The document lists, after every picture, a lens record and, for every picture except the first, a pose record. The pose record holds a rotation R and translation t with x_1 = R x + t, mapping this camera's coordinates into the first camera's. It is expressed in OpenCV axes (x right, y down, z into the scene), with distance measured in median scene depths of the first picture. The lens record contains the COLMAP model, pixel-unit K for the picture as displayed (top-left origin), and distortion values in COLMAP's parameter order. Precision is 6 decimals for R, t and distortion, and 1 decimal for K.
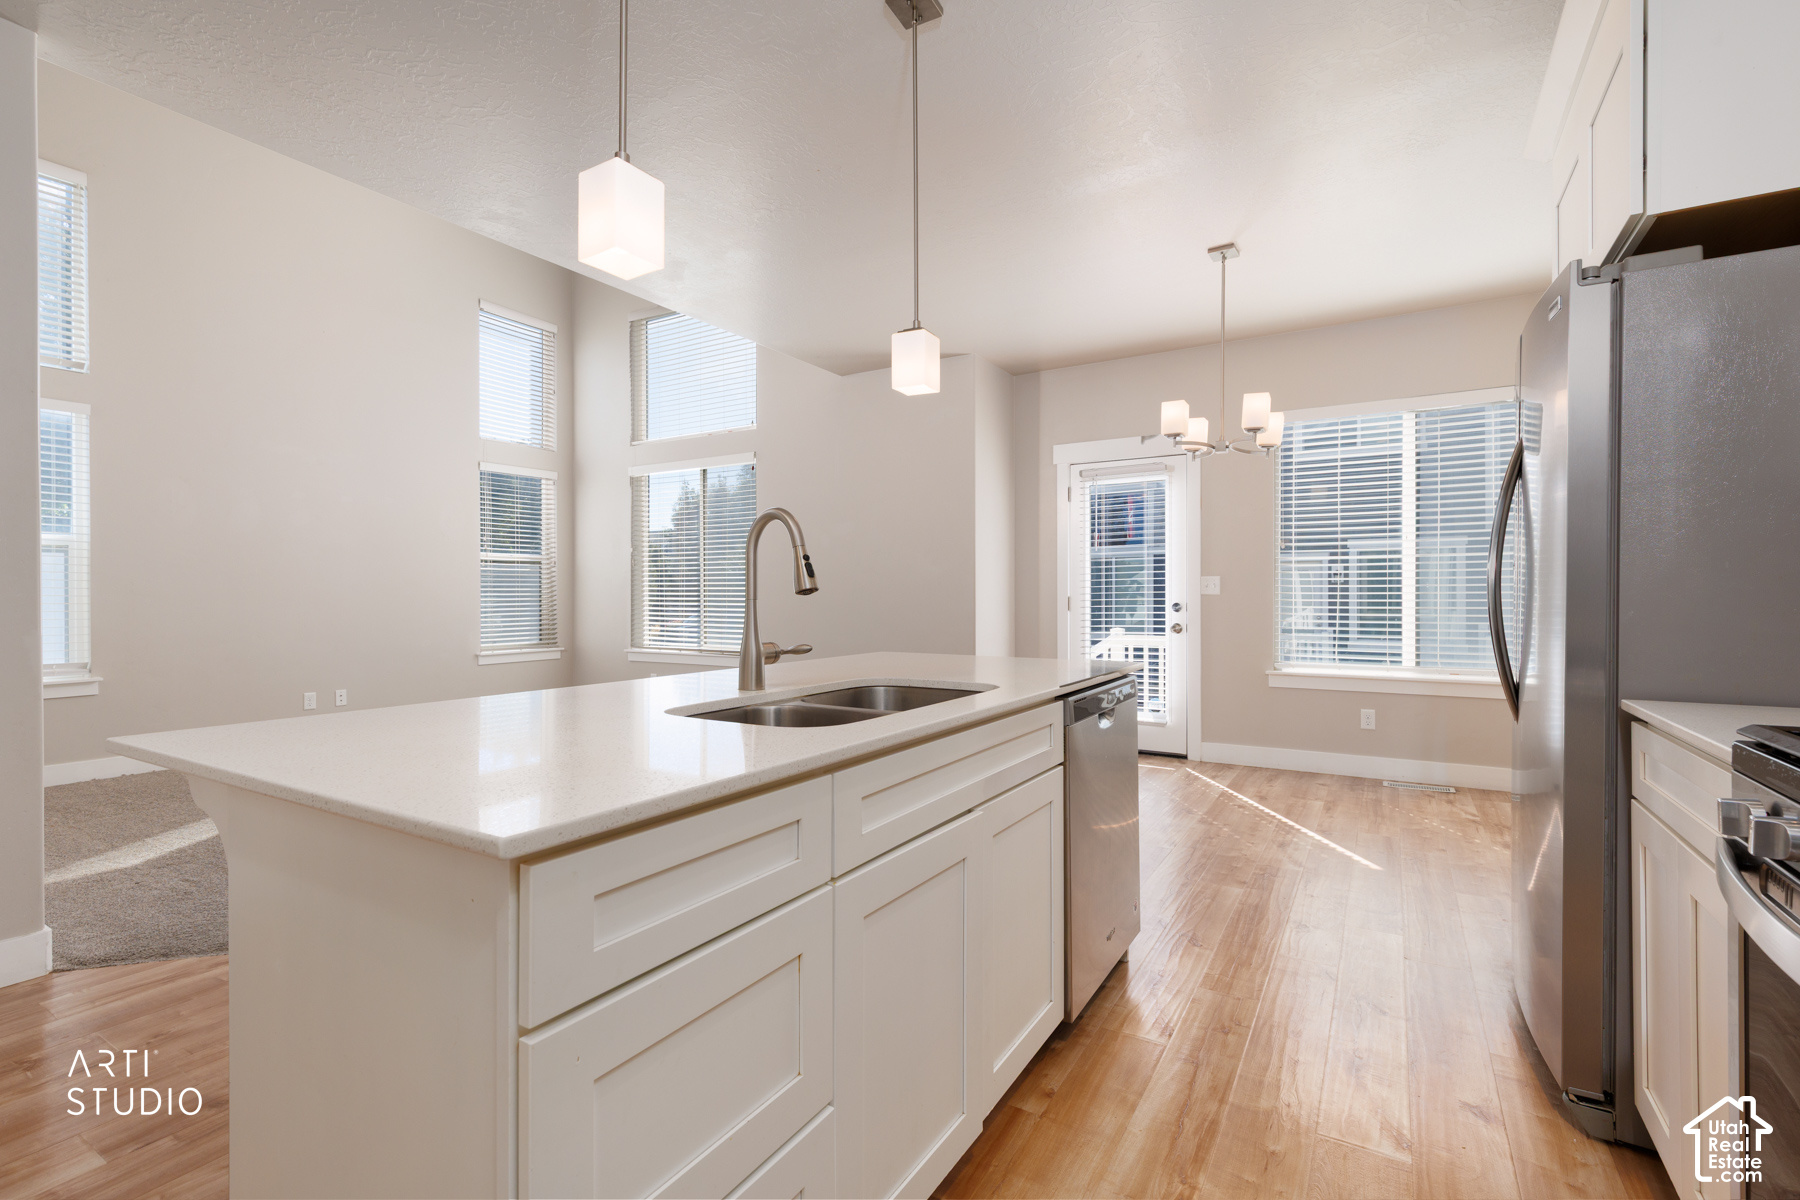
lens RADIAL K [[807.5, 0, 896.3], [0, 807.5, 593.5], [0, 0, 1]] dist [-0.000542, -0.000031]
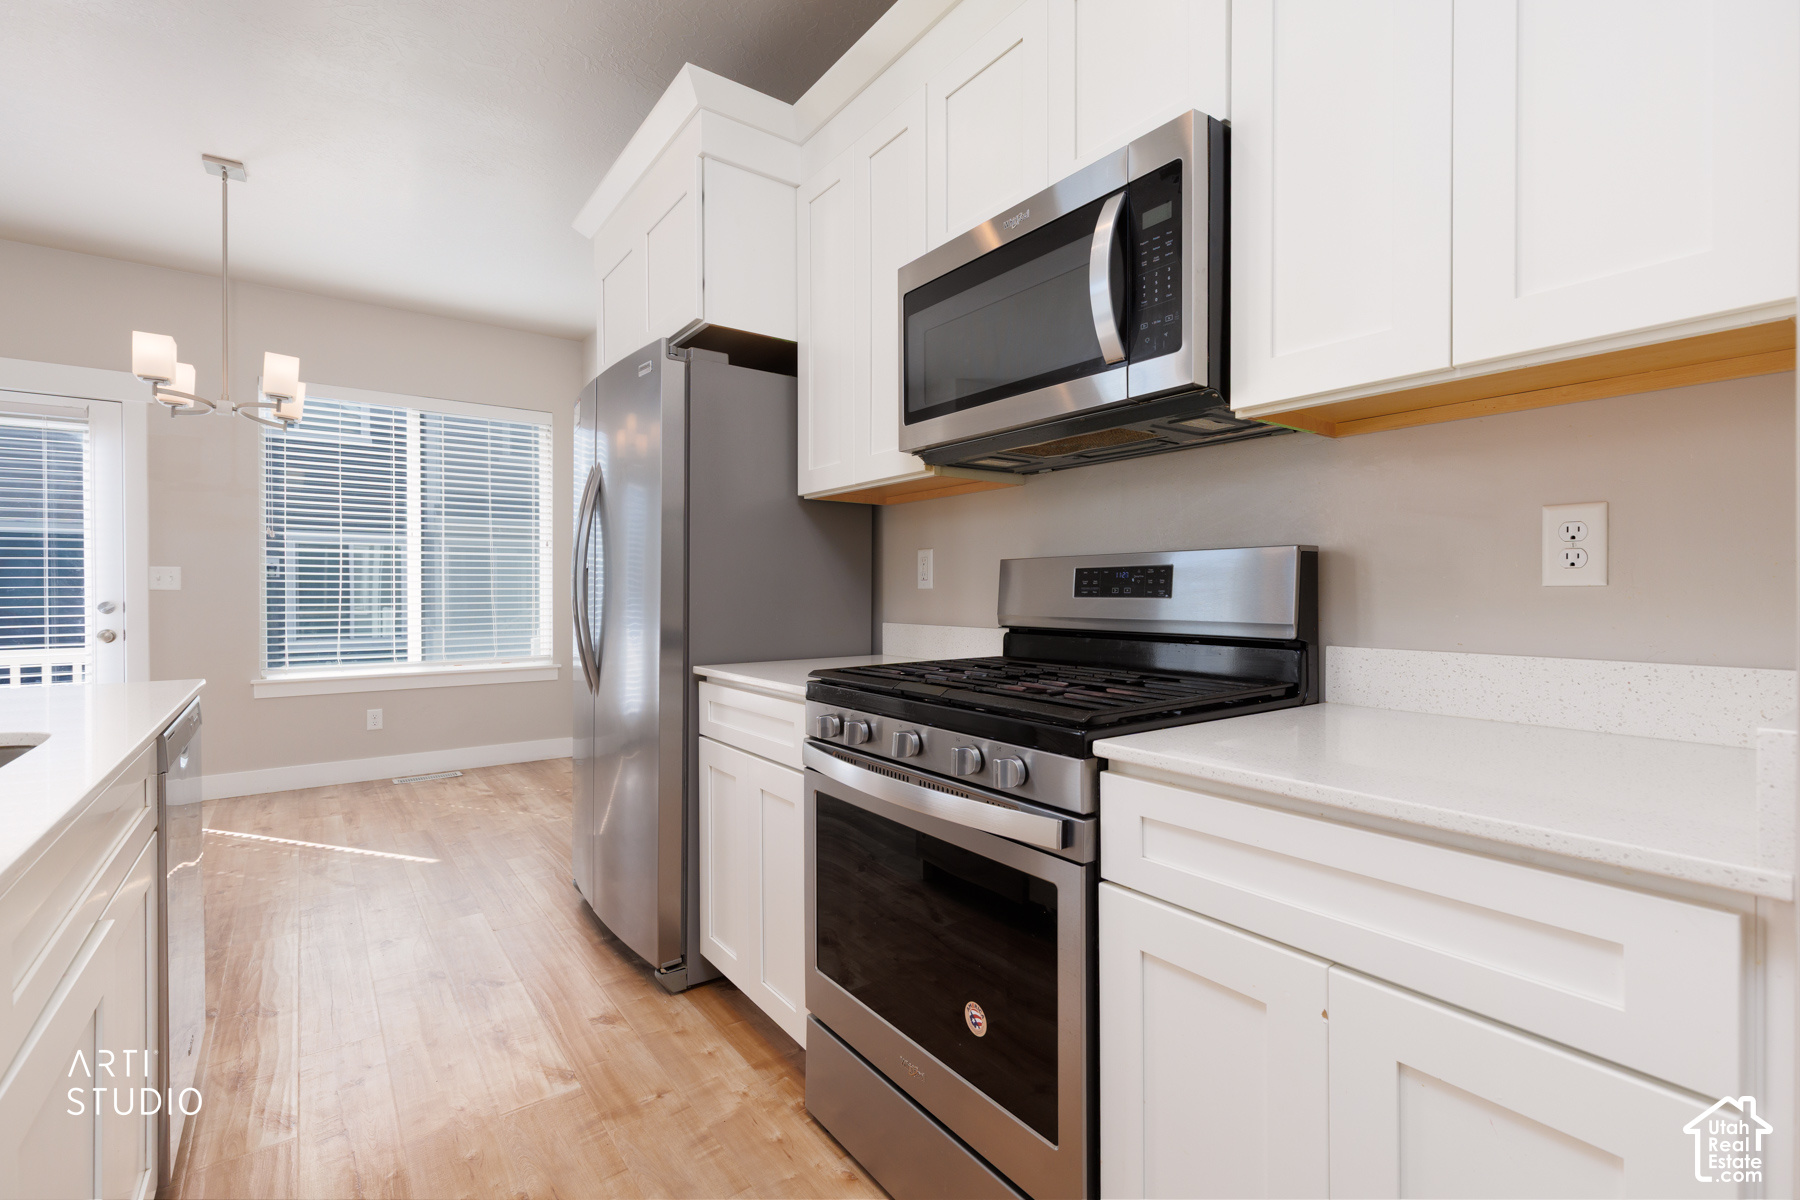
lens RADIAL K [[810.5, 0, 910.4], [0, 810.5, 596.1], [0, 0, 1]] dist [0.002746, 0.000664]
pose [[0.361280, -0.004542, 0.932446, -0.116543], [-0.002475, 0.999980, 0.005830, 0.000731], [-0.932454, -0.004414, 0.361262, 0.066622]]
